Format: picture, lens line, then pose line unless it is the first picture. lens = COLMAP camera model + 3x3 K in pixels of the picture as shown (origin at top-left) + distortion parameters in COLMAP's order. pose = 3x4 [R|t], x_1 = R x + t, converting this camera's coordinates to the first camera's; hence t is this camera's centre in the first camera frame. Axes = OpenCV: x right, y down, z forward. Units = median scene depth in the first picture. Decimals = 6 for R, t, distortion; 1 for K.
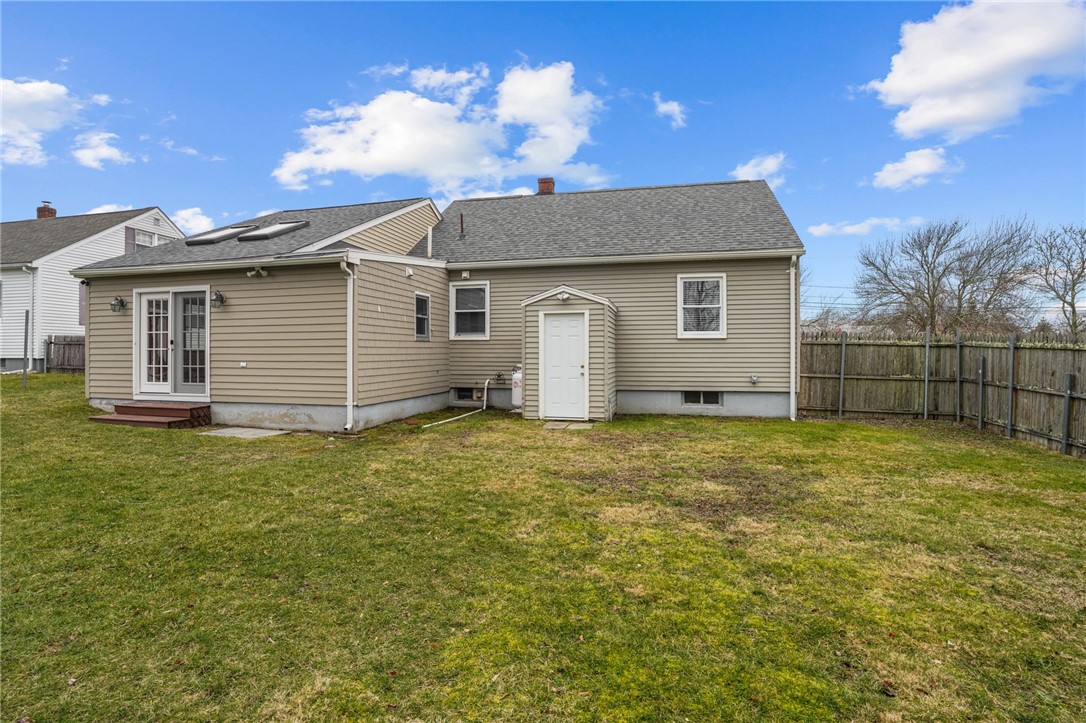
lens RADIAL K [[501.5, 0, 542.2], [0, 501.5, 344.3], [0, 0, 1]] dist [-0.001296, 0.000159]
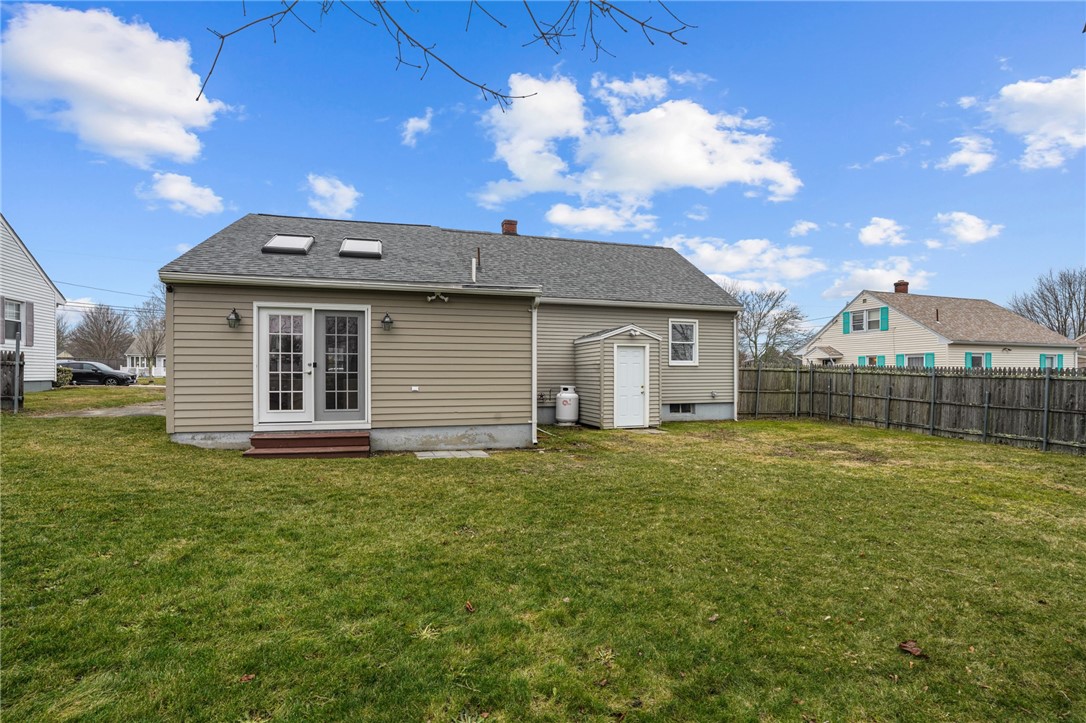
lens RADIAL K [[481.6, 0, 540.1], [0, 481.6, 371.6], [0, 0, 1]] dist [-0.004860, -0.000743]
pose [[0.868210, 0.003865, 0.496182, -0.783737], [-0.009165, 0.999924, 0.008247, -0.003000], [-0.496113, -0.011707, 0.868179, 0.043385]]
